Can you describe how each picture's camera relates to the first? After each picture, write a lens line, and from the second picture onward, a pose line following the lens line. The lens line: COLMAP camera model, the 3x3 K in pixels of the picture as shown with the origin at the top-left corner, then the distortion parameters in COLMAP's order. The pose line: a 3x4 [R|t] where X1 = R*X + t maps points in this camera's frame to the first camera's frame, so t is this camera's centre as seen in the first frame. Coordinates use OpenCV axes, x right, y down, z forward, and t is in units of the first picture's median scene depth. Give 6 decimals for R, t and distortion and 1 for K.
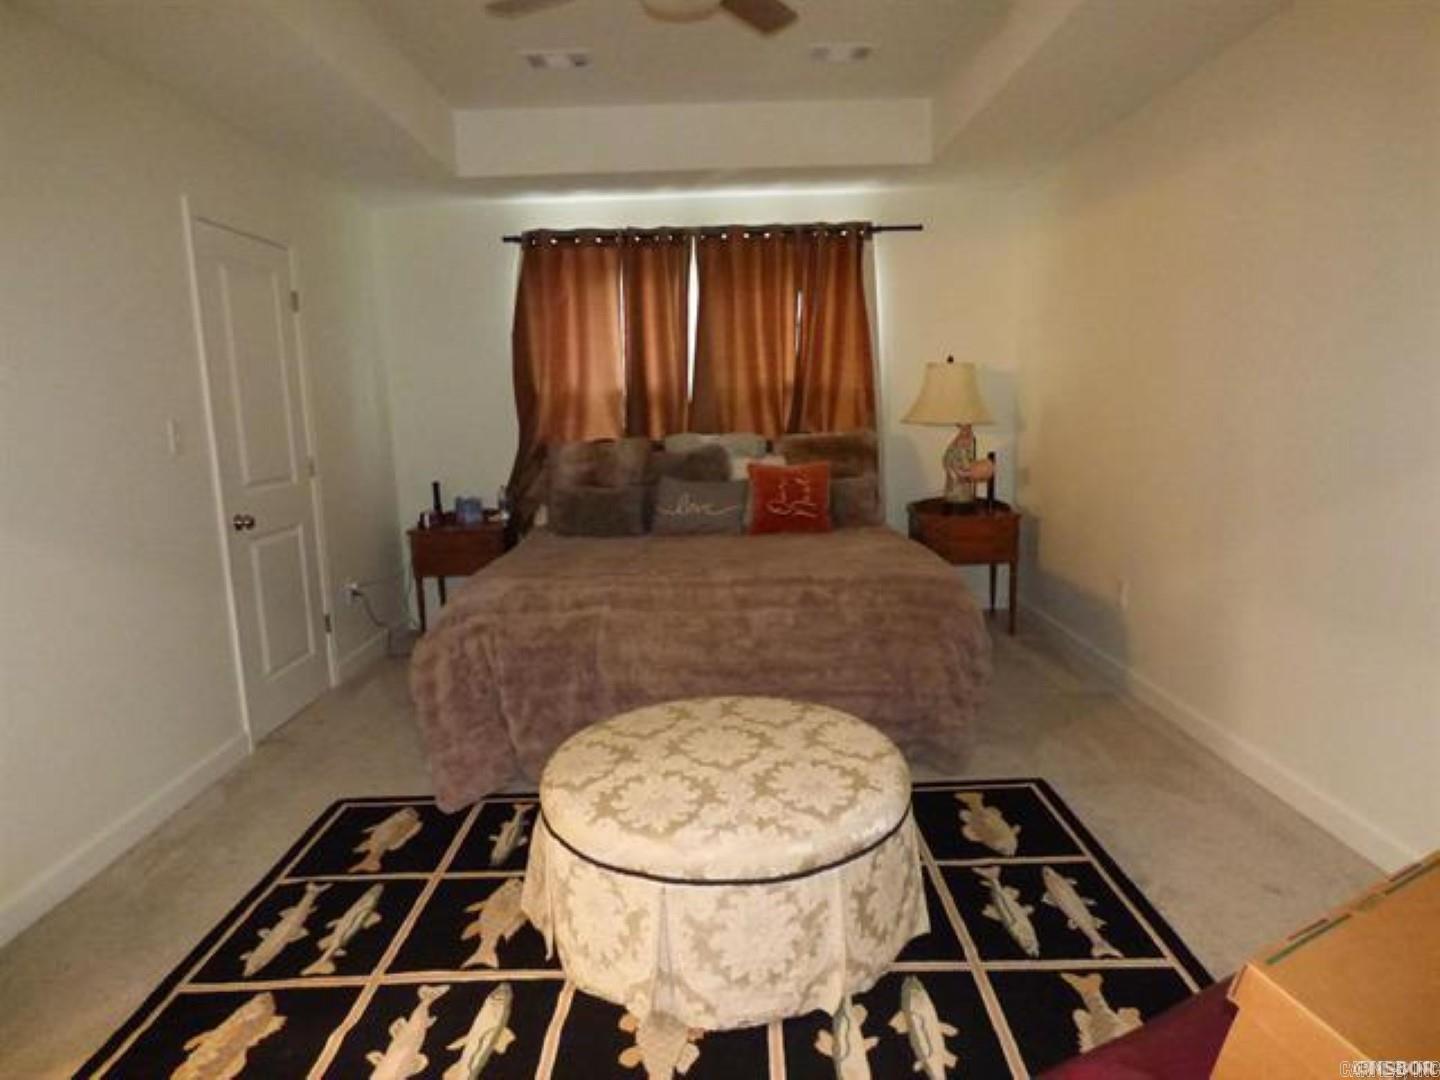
lens RADIAL K [[894.6, 0, 729.9], [0, 894.6, 543.0], [0, 0, 1]] dist [-0.003558, -0.000212]
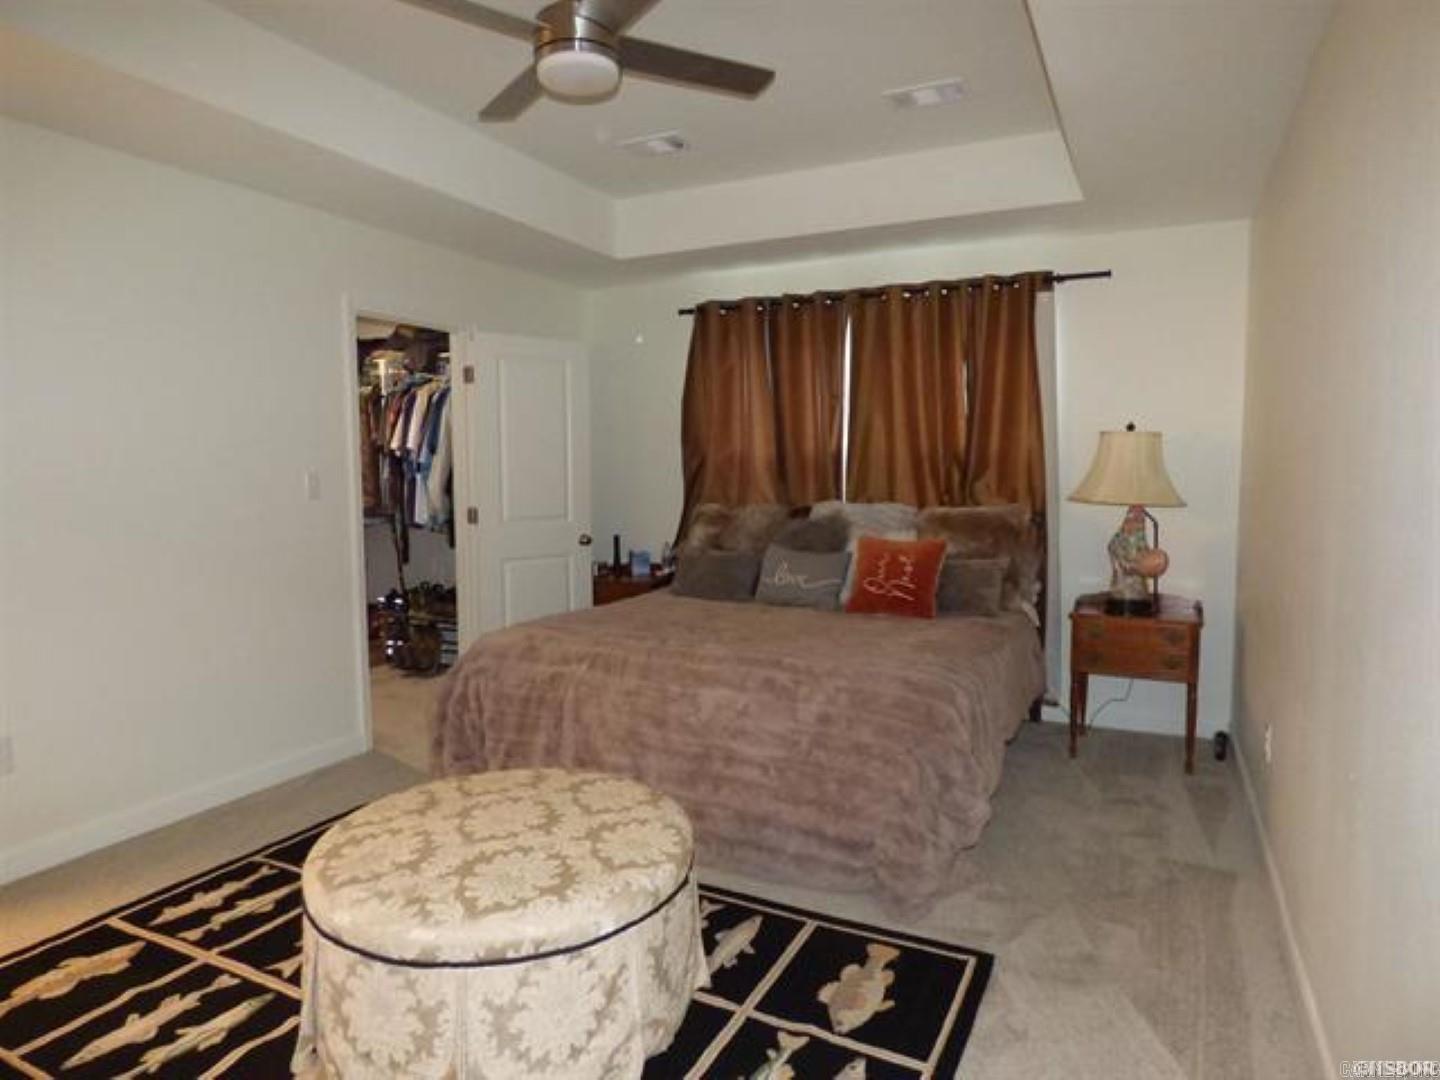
lens RADIAL K [[894.6, 0, 729.9], [0, 894.6, 543.0], [0, 0, 1]] dist [-0.003558, -0.000212]
pose [[0.885482, 0.066949, -0.459826, 0.476454], [-0.097386, 0.994328, -0.042764, -0.041328], [0.454355, 0.082648, 0.886979, 0.162822]]
